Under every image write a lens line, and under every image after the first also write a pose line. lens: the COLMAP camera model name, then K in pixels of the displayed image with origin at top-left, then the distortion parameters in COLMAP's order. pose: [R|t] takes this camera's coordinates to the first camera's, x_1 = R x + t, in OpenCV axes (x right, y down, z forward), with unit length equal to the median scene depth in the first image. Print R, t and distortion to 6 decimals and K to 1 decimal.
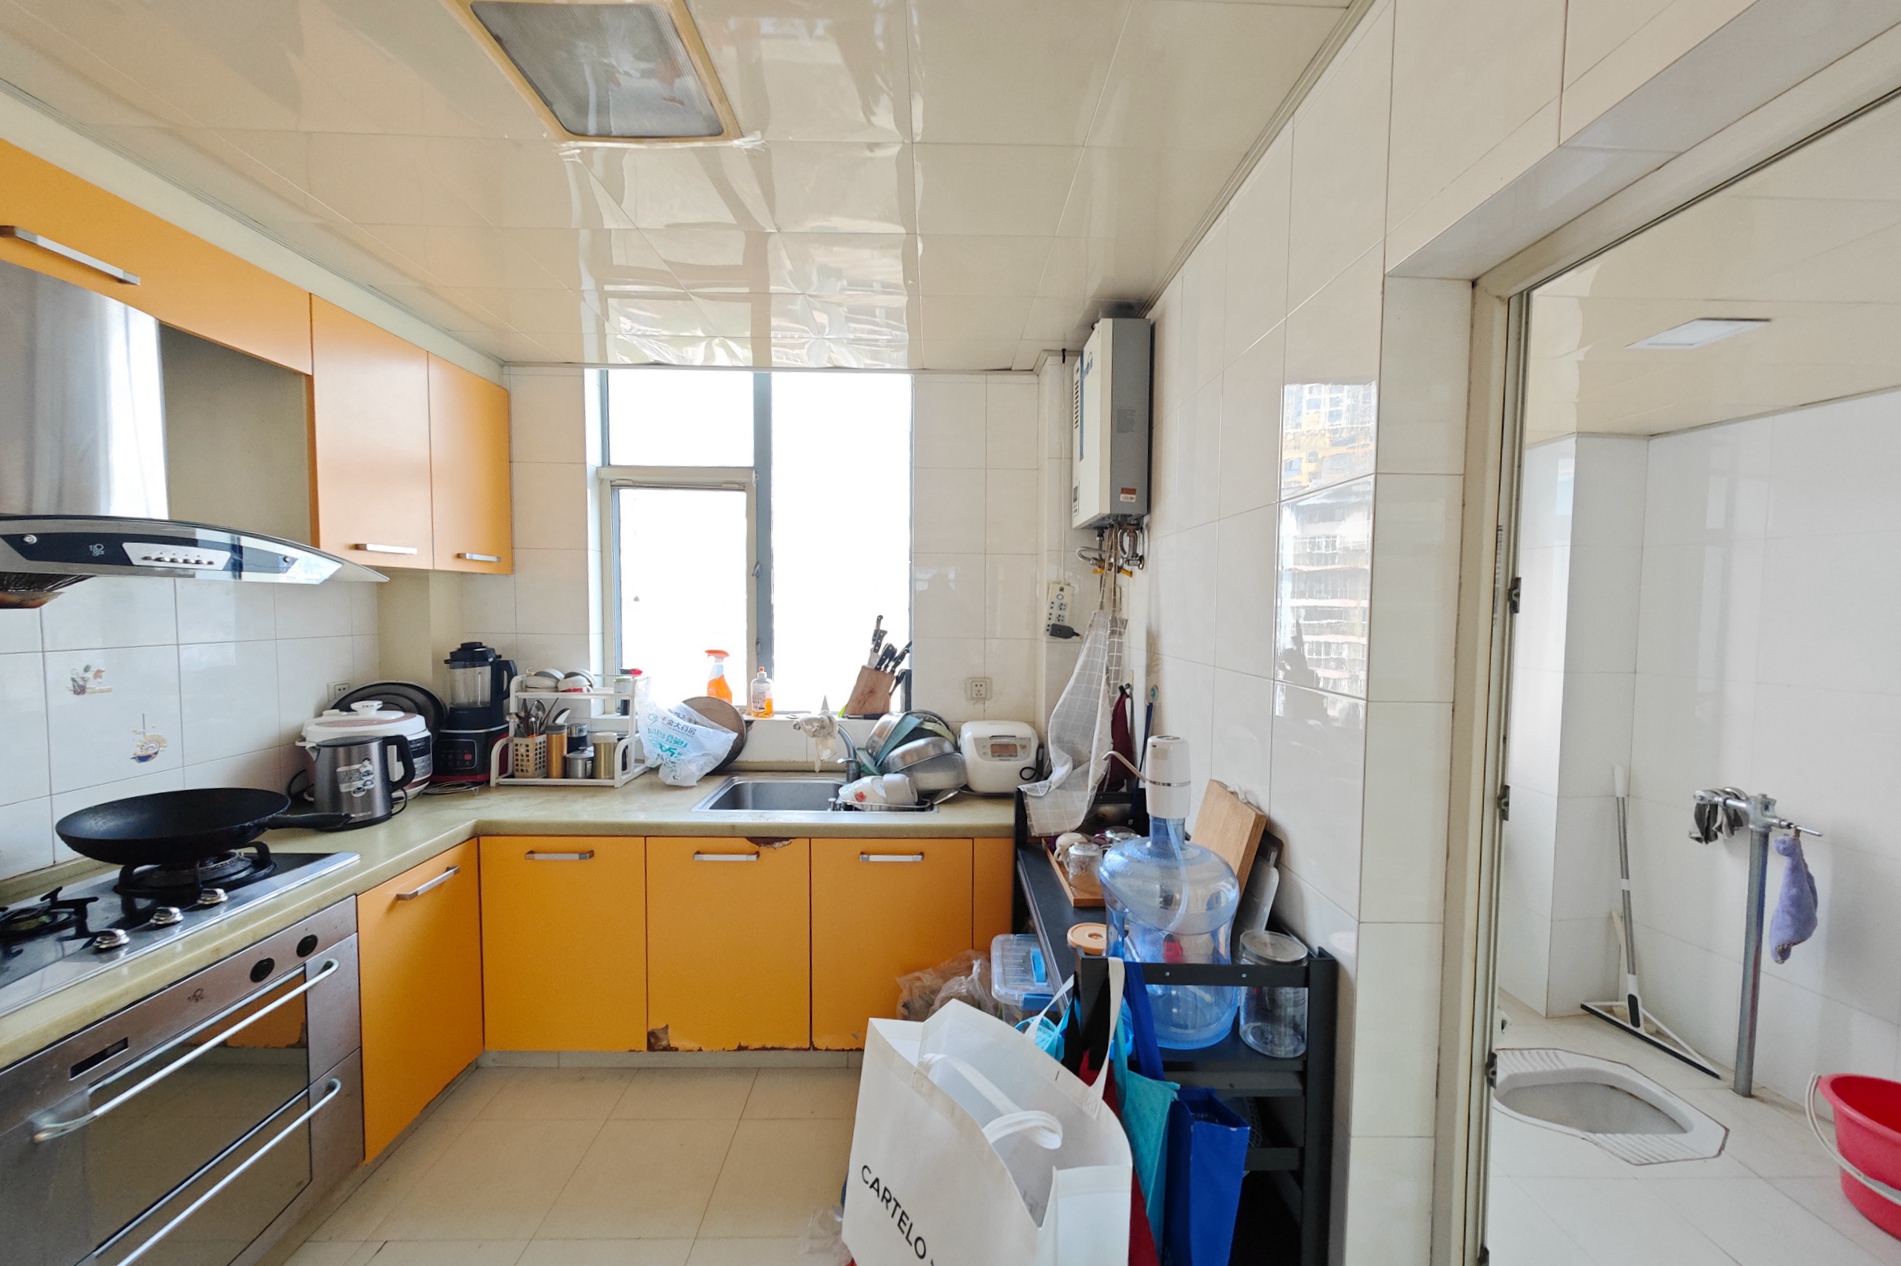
lens RADIAL K [[704.6, 0, 953.4], [0, 704.6, 633.2], [0, 0, 1]] dist [0.000685, -0.000183]
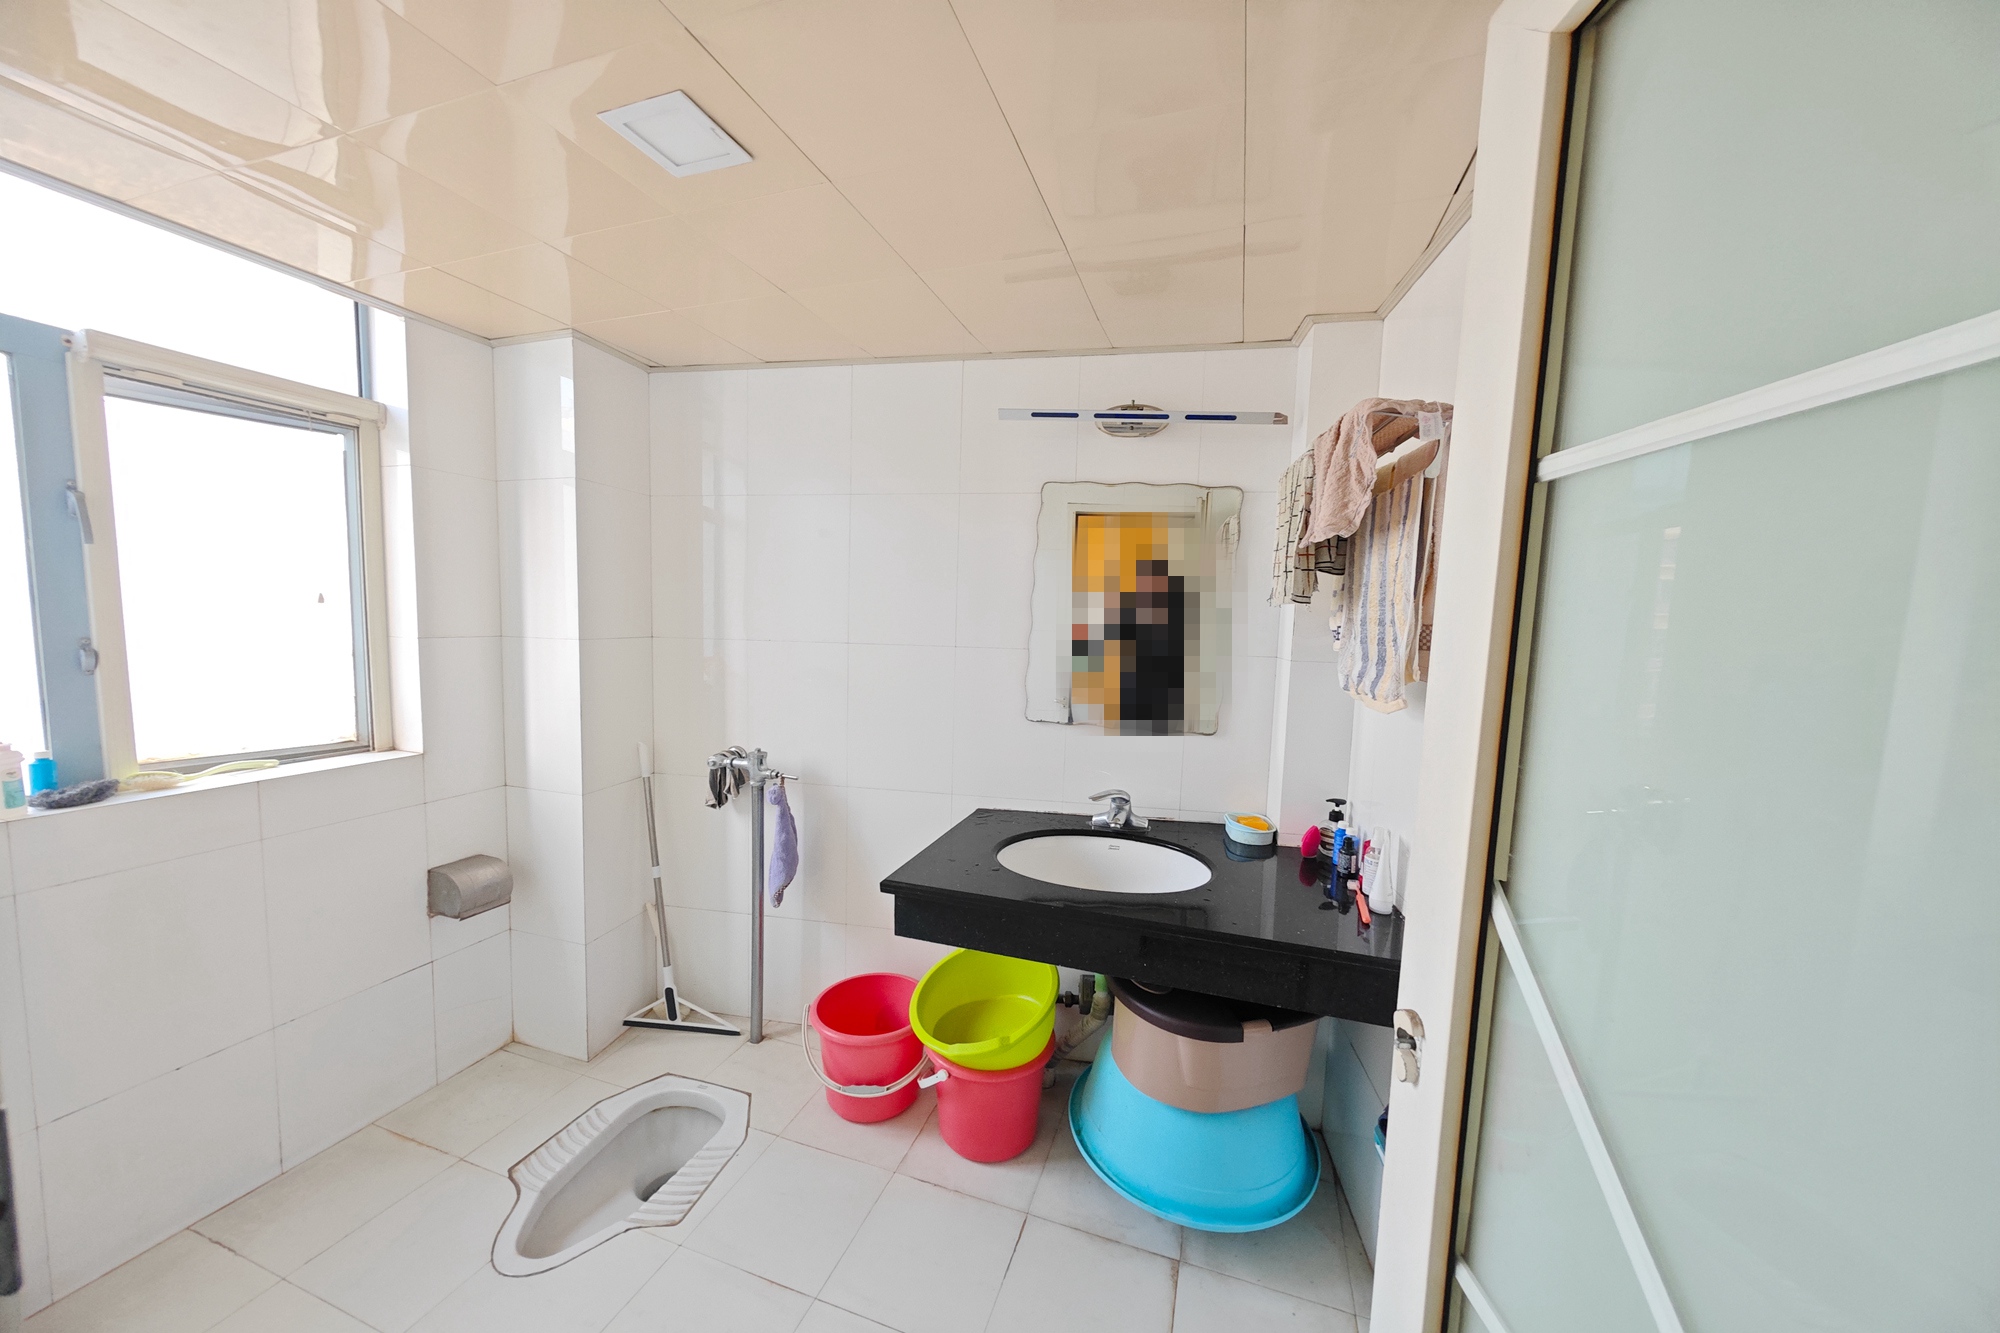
lens RADIAL K [[685.0, 0, 1002.1], [0, 685.0, 662.0], [0, 0, 1]] dist [-0.002115, -0.000246]
pose [[0.338893, -0.080903, 0.937340, 0.345519], [0.015211, 0.996637, 0.080522, 0.028421], [-0.940702, -0.013031, 0.338984, 0.329777]]
